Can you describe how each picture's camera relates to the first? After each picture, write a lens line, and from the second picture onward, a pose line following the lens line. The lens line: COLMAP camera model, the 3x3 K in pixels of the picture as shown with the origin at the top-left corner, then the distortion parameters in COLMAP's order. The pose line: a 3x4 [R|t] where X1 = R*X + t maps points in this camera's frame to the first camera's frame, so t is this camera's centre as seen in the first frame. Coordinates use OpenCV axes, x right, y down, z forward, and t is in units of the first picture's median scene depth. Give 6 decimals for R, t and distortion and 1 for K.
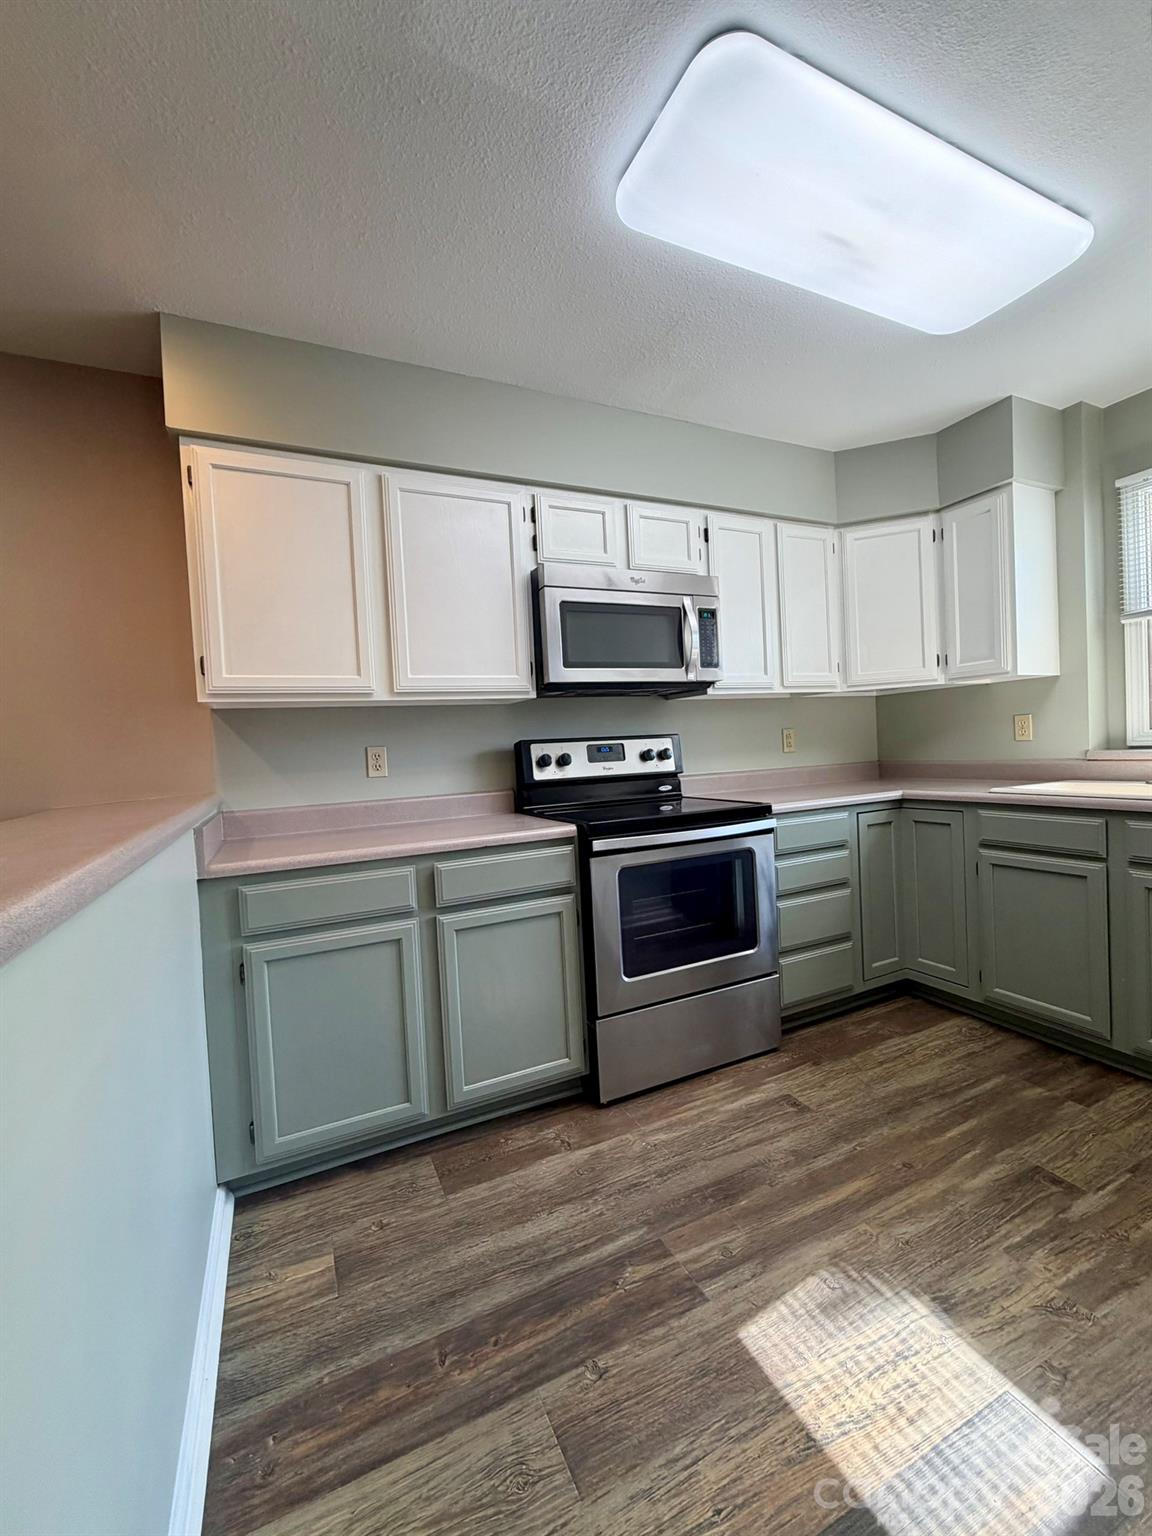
lens RADIAL K [[613.7, 0, 580.1], [0, 613.7, 764.4], [0, 0, 1]] dist [0.001294, 0.000191]
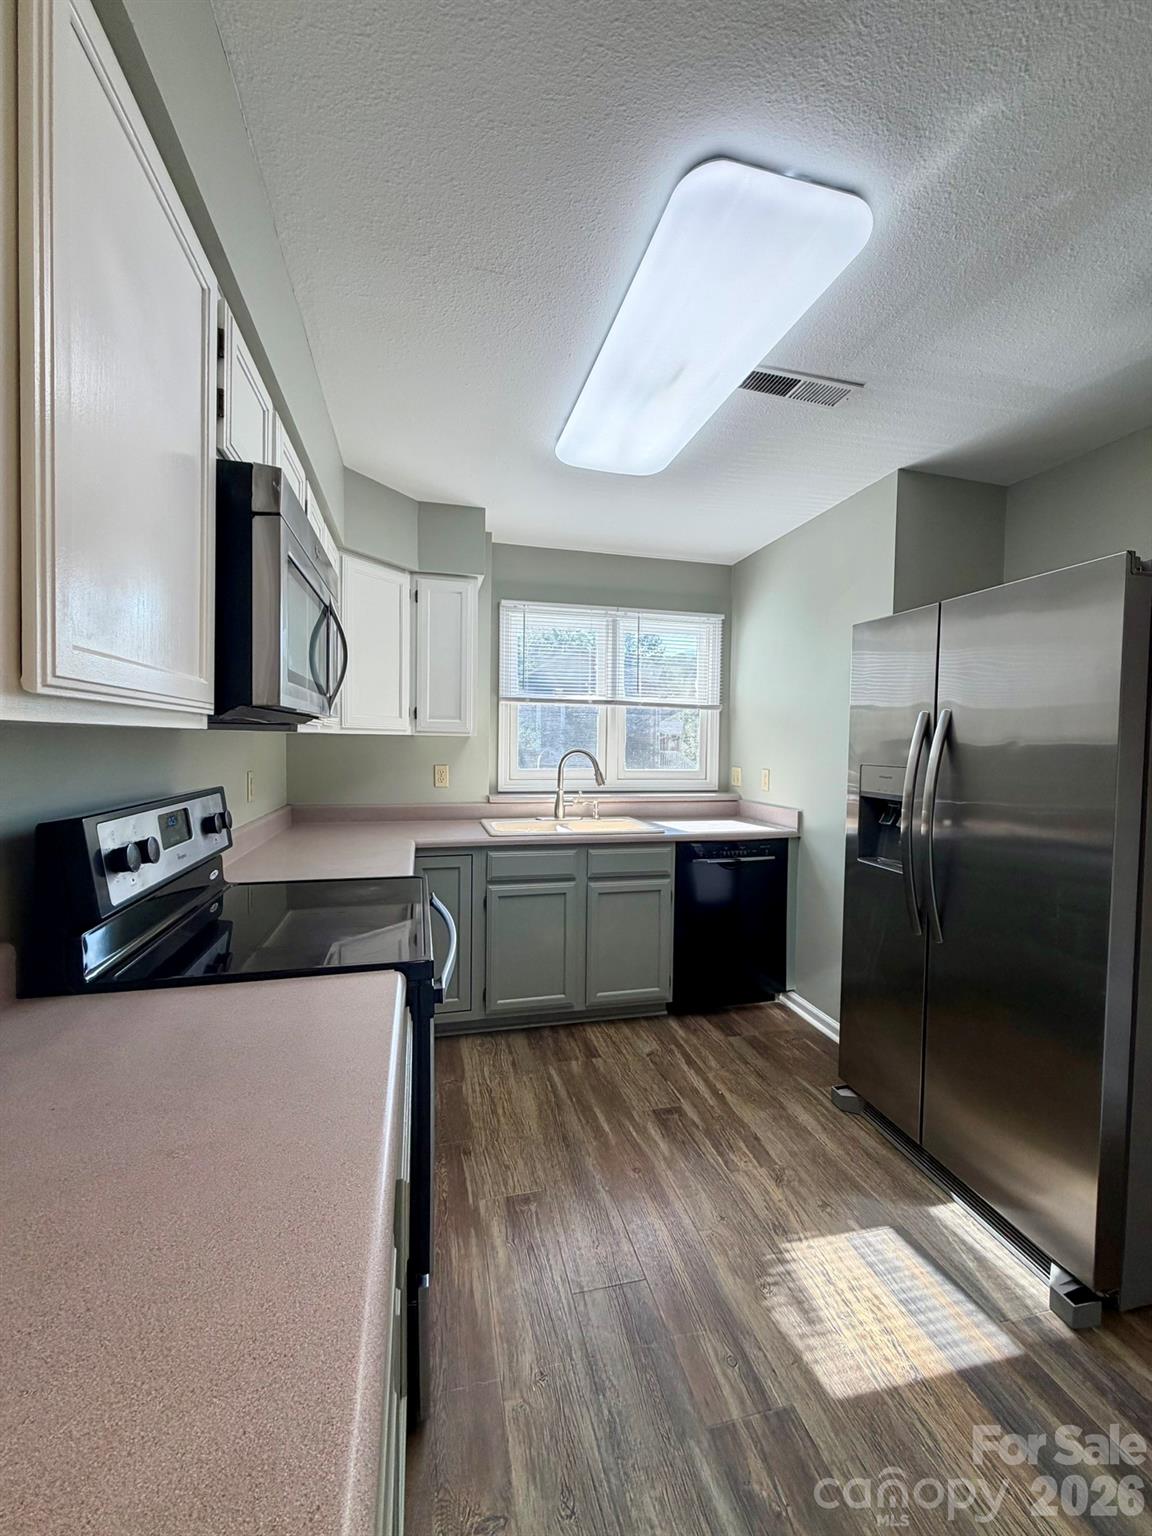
lens RADIAL K [[603.9, 0, 568.2], [0, 603.9, 759.5], [0, 0, 1]] dist [0.000898, -0.000059]
pose [[0.213662, 0.028909, 0.976480, -0.531642], [0.000190, 0.999561, -0.029634, -0.080357], [-0.976908, 0.006517, 0.213563, 0.723951]]
